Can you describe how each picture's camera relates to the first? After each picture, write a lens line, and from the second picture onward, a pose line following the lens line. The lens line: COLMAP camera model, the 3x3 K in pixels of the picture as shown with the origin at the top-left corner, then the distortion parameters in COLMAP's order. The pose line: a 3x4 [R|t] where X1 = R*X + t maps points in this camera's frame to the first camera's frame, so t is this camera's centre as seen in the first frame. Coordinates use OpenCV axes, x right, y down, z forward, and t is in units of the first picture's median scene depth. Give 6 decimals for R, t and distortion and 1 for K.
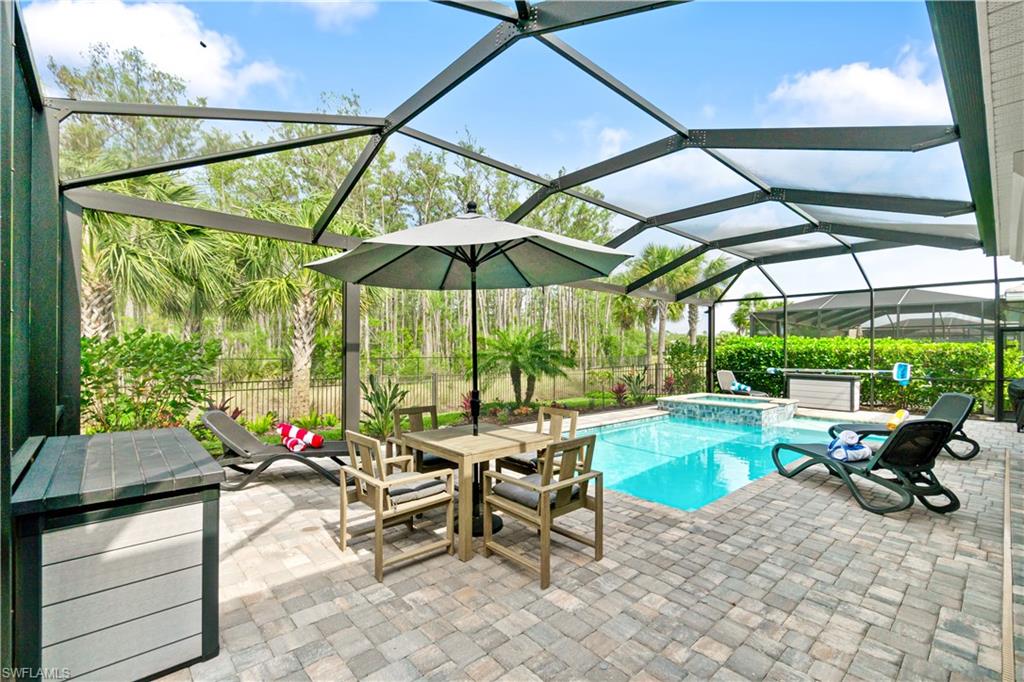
lens RADIAL K [[440.9, 0, 496.3], [0, 440.9, 358.0], [0, 0, 1]] dist [-0.005207, 0.001007]
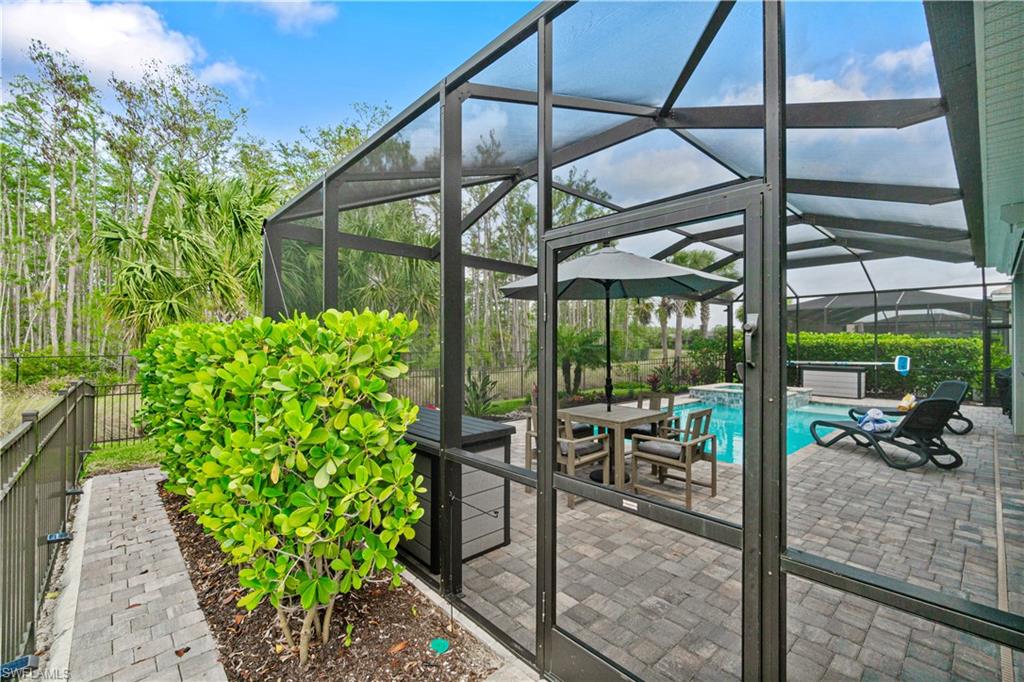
lens RADIAL K [[440.9, 0, 489.8], [0, 440.9, 350.4], [0, 0, 1]] dist [-0.005207, 0.001007]
pose [[0.999947, -0.002144, 0.010103, -0.176635], [0.002158, 0.999997, -0.001361, -0.004064], [-0.010100, 0.001382, 0.999948, -0.144327]]
